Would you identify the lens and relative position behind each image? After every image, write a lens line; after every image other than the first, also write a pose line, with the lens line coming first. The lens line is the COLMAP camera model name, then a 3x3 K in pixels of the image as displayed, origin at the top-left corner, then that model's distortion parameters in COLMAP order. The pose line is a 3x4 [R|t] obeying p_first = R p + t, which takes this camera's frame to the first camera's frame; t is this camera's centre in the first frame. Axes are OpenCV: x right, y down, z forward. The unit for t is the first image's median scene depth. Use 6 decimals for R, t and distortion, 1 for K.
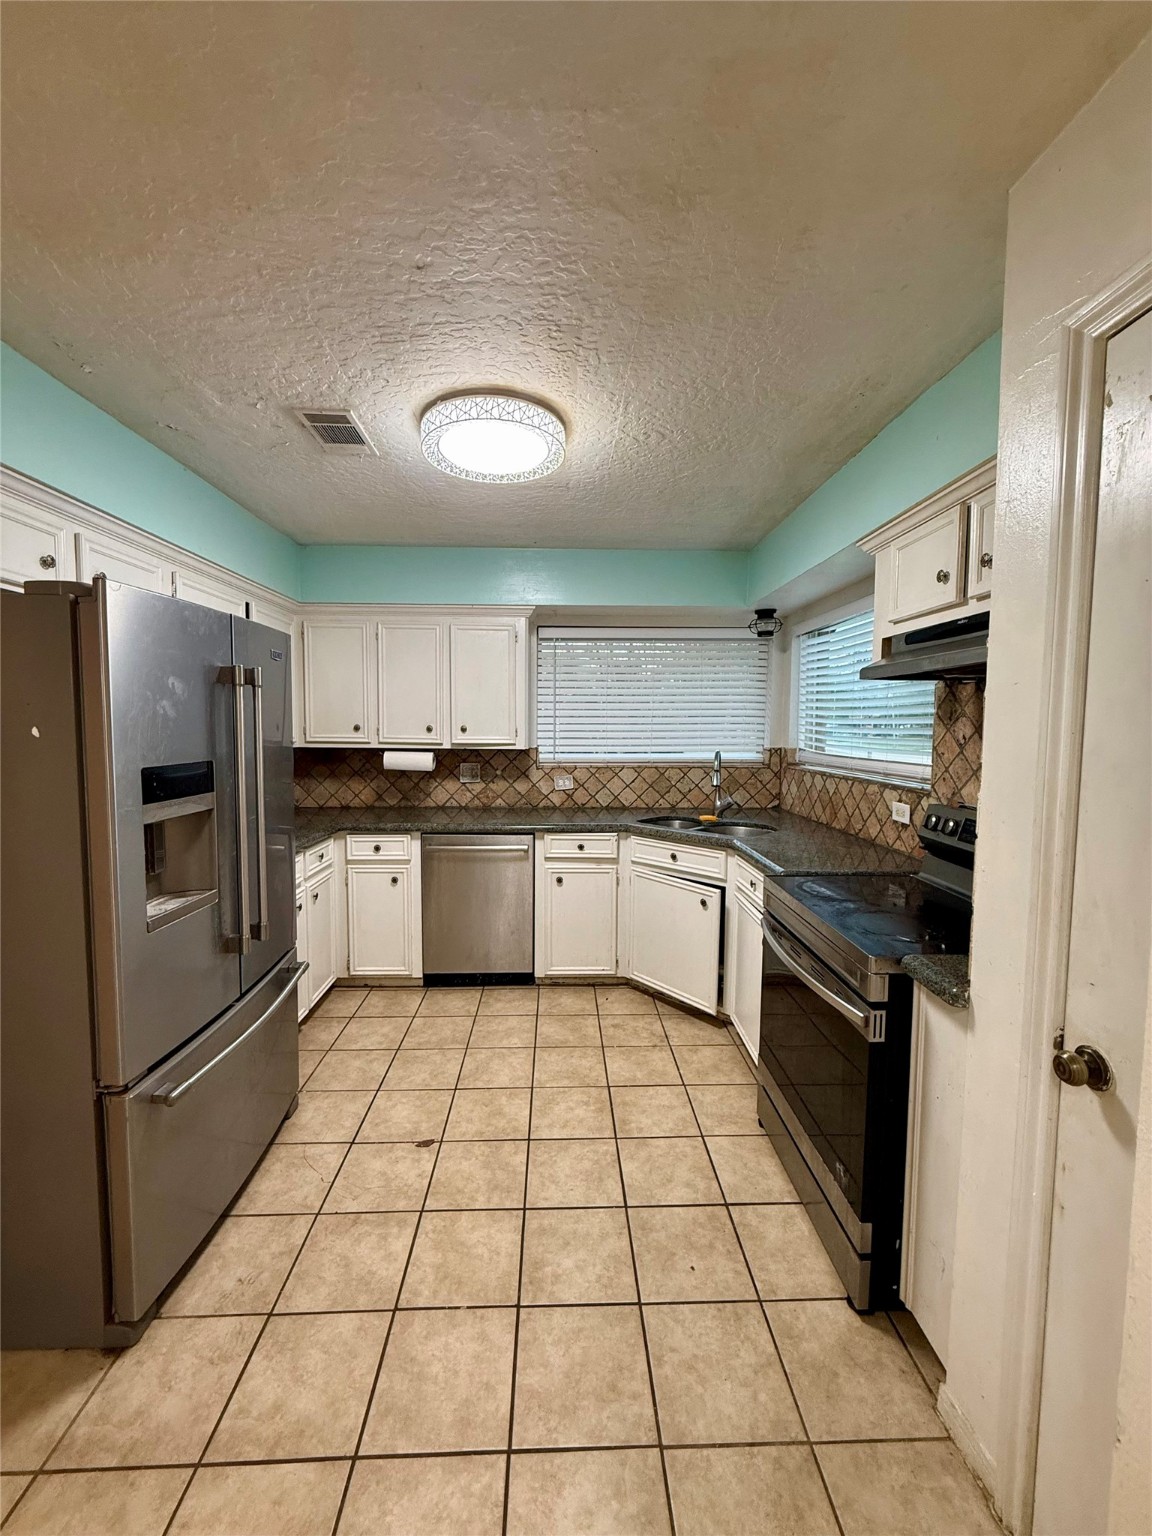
lens RADIAL K [[610.5, 0, 579.1], [0, 610.5, 763.6], [0, 0, 1]] dist [-0.000439, 0.000270]
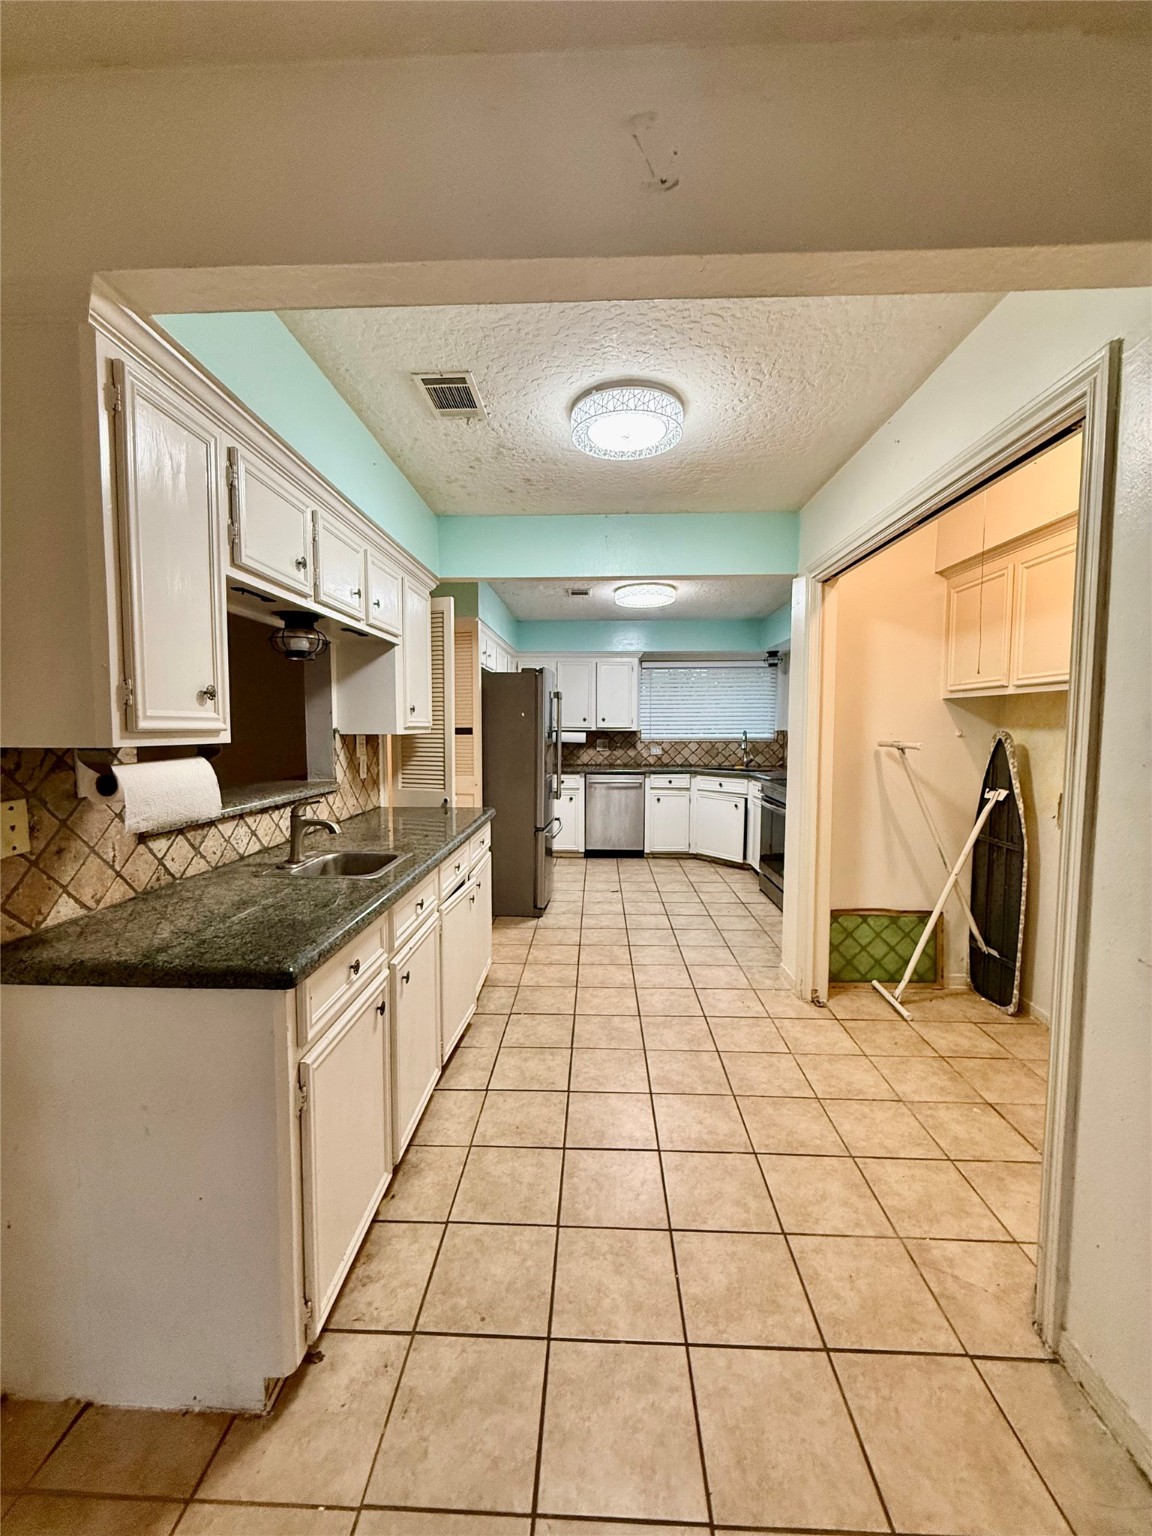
lens RADIAL K [[610.5, 0, 576.6], [0, 610.5, 766.2], [0, 0, 1]] dist [-0.000439, 0.000270]
pose [[0.997683, 0.002899, -0.067972, -0.142012], [-0.002900, 0.999996, 0.000071, 0.081271], [0.067972, 0.000126, 0.997687, -0.804603]]
